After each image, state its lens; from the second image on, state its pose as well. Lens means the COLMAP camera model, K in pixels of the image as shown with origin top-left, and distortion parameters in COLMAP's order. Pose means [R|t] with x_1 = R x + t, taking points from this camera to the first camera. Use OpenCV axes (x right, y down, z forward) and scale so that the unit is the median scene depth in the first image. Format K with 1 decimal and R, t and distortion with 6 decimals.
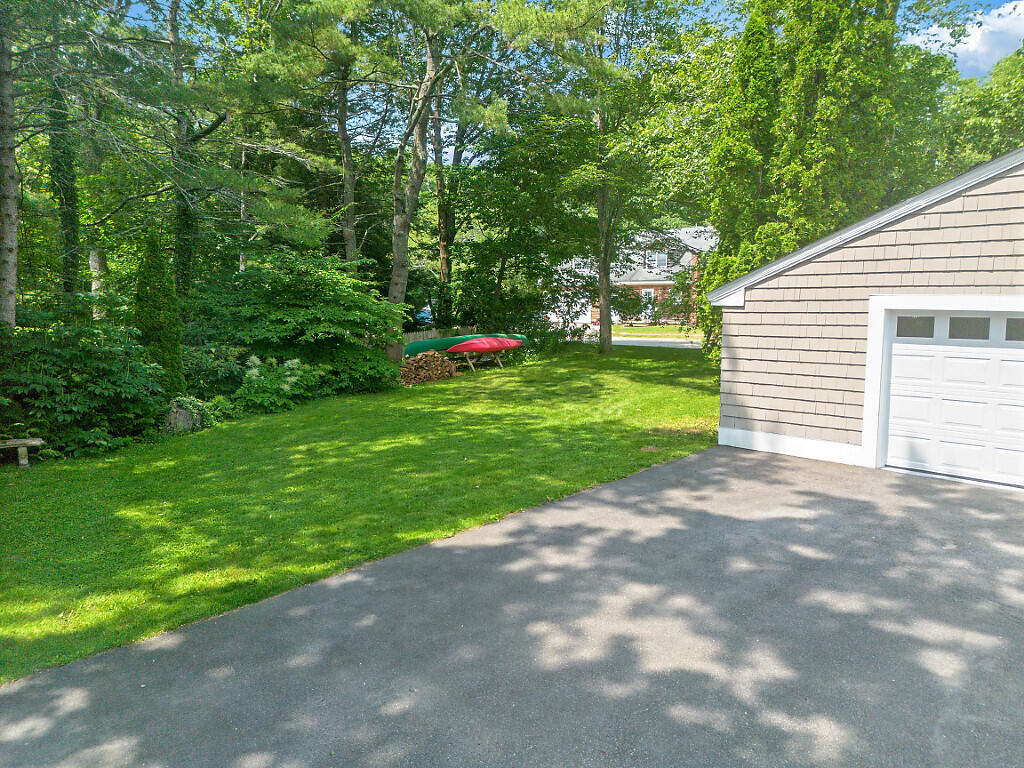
lens RADIAL K [[732.6, 0, 514.3], [0, 732.6, 380.3], [0, 0, 1]] dist [0.078975, -0.061958]
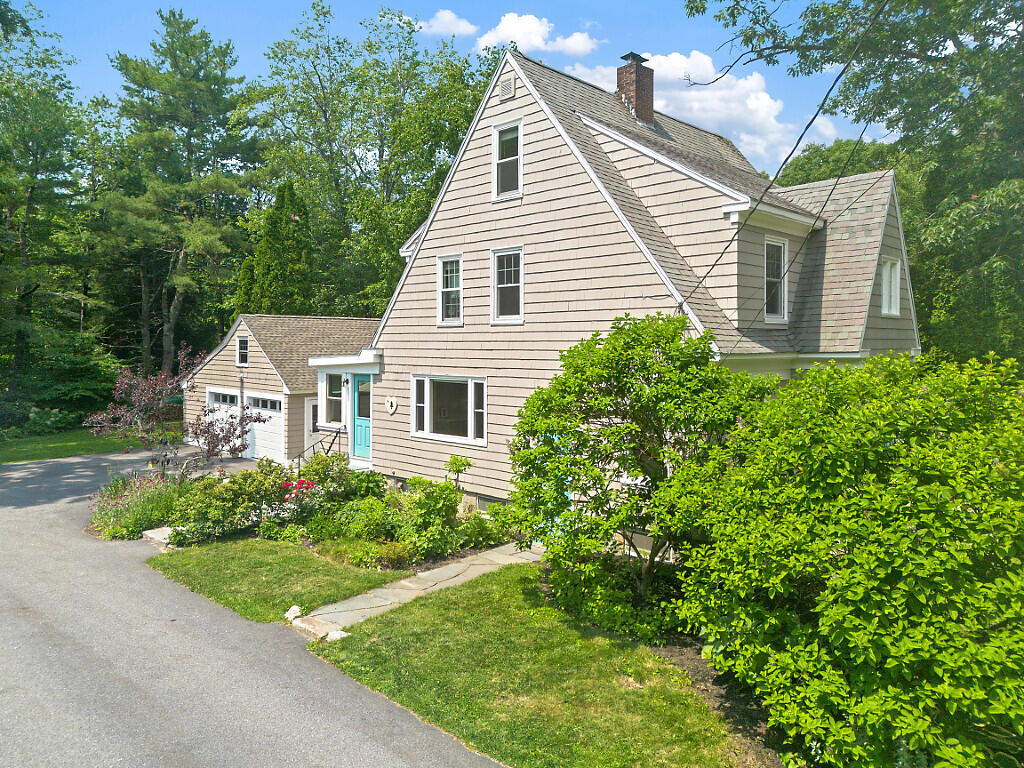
lens RADIAL K [[732.6, 0, 480.9], [0, 732.6, 342.1], [0, 0, 1]] dist [0.078975, -0.061958]
pose [[0.999755, -0.006191, -0.021273, 1.447687], [0.003877, 0.994238, -0.107123, 0.021431], [0.021814, 0.107014, 0.994018, -1.646187]]
